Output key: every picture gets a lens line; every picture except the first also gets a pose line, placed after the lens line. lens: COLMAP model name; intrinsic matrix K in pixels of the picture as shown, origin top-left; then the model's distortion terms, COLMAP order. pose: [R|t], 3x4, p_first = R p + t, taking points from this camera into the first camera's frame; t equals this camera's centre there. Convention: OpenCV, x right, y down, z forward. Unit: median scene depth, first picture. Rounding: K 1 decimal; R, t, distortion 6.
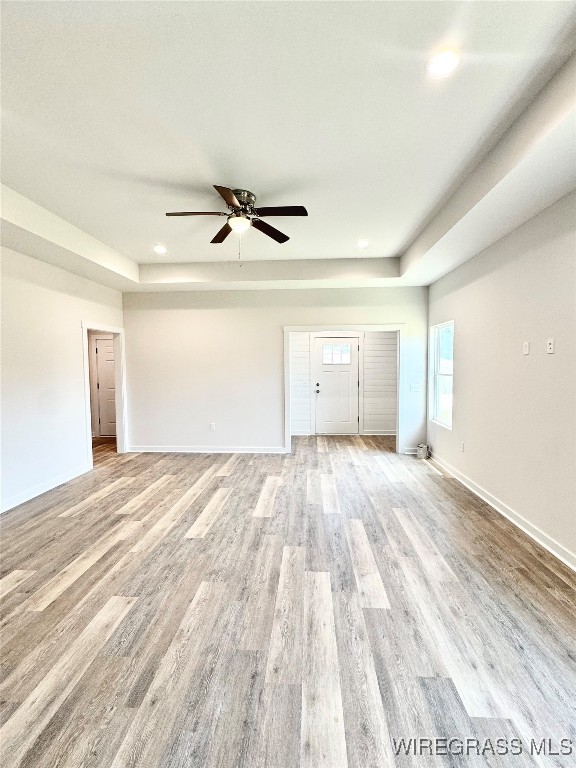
lens RADIAL K [[338.0, 0, 288.1], [0, 338.0, 376.0], [0, 0, 1]] dist [0.001091, 0.000213]
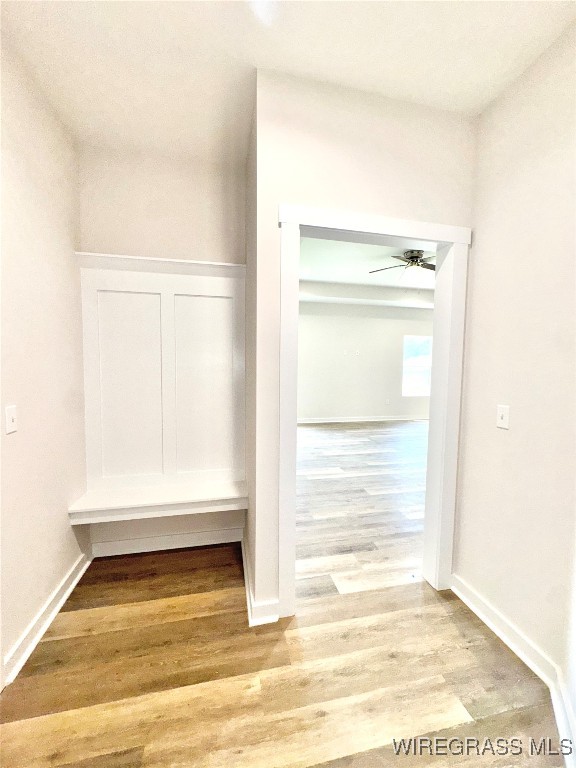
lens RADIAL K [[309.3, 0, 286.4], [0, 309.3, 386.6], [0, 0, 1]] dist [0.000183, 0.000084]
pose [[-0.267194, -0.064363, 0.961491, -1.181362], [0.021372, 0.997126, 0.072687, -0.003918], [-0.963406, 0.039971, -0.265050, 1.660183]]
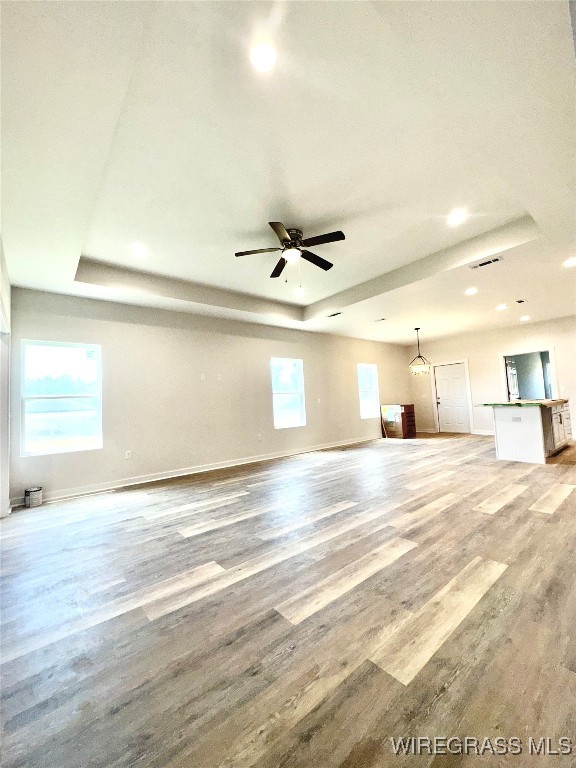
lens RADIAL K [[309.3, 0, 286.4], [0, 309.3, 386.6], [0, 0, 1]] dist [0.000183, 0.000084]
pose [[-0.675093, 0.084044, 0.732930, -0.758457], [0.076841, 0.996096, -0.043444, 0.068084], [-0.733720, 0.026990, -0.678916, 1.494340]]
